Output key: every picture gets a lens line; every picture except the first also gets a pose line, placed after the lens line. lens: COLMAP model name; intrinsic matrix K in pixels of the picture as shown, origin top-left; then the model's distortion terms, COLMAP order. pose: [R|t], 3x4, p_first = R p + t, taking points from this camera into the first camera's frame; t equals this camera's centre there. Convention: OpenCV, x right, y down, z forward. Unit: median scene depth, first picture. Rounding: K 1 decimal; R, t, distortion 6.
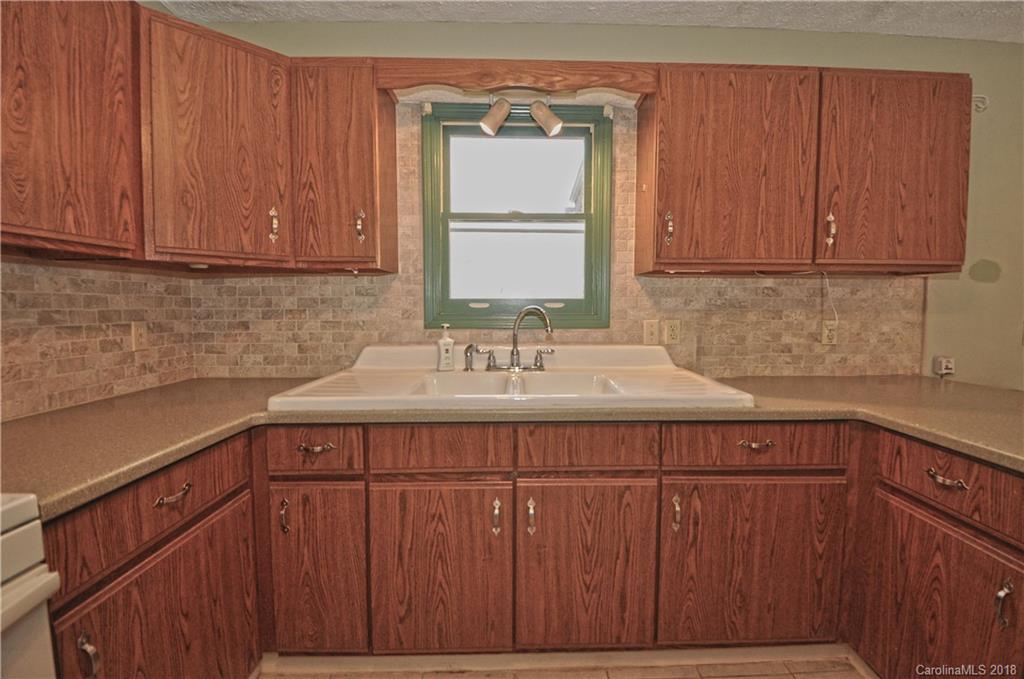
lens RADIAL K [[438.3, 0, 512.1], [0, 438.3, 338.8], [0, 0, 1]] dist [-0.020913, -0.000679]
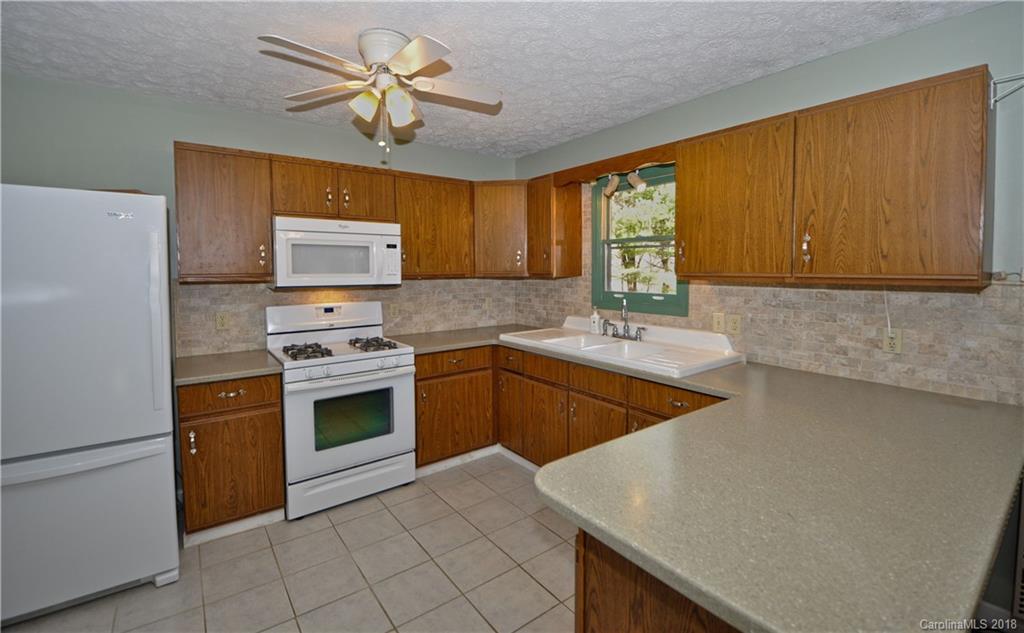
lens RADIAL K [[441.9, 0, 530.2], [0, 441.9, 291.1], [0, 0, 1]] dist [-0.025459, -0.004602]
pose [[0.594201, 0.039326, -0.803355, 1.203741], [-0.047625, 0.998772, 0.013666, -0.116411], [0.802906, 0.030140, 0.595344, -0.267668]]
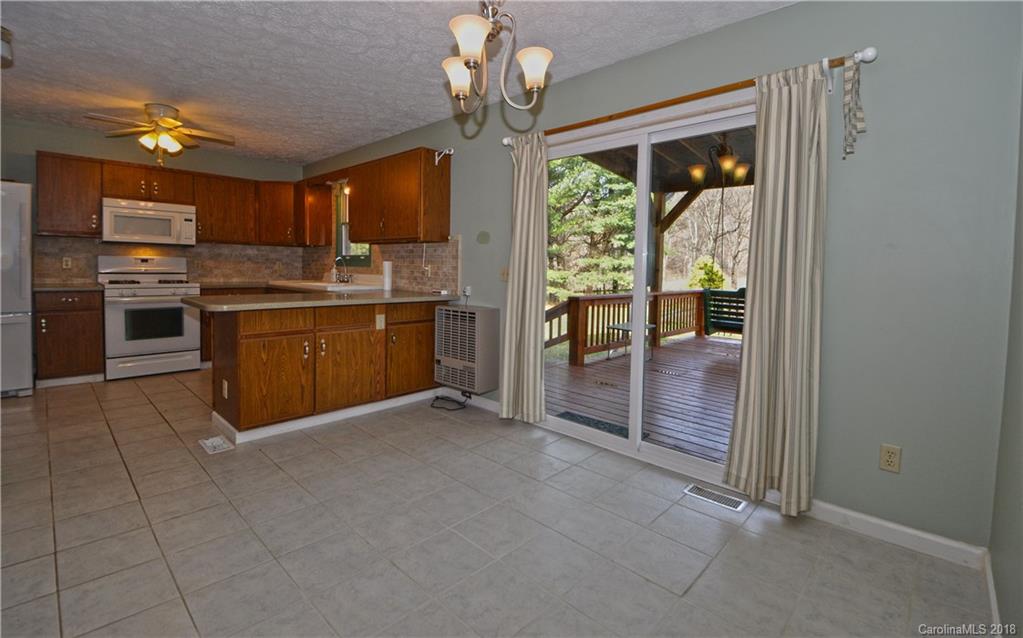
lens RADIAL K [[441.4, 0, 514.8], [0, 441.4, 289.3], [0, 0, 1]] dist [-0.025459, -0.004602]
pose [[0.721174, 0.051310, -0.690851, 2.840959], [-0.066302, 0.997788, 0.004894, 0.039056], [0.689574, 0.042275, 0.722980, -0.208719]]
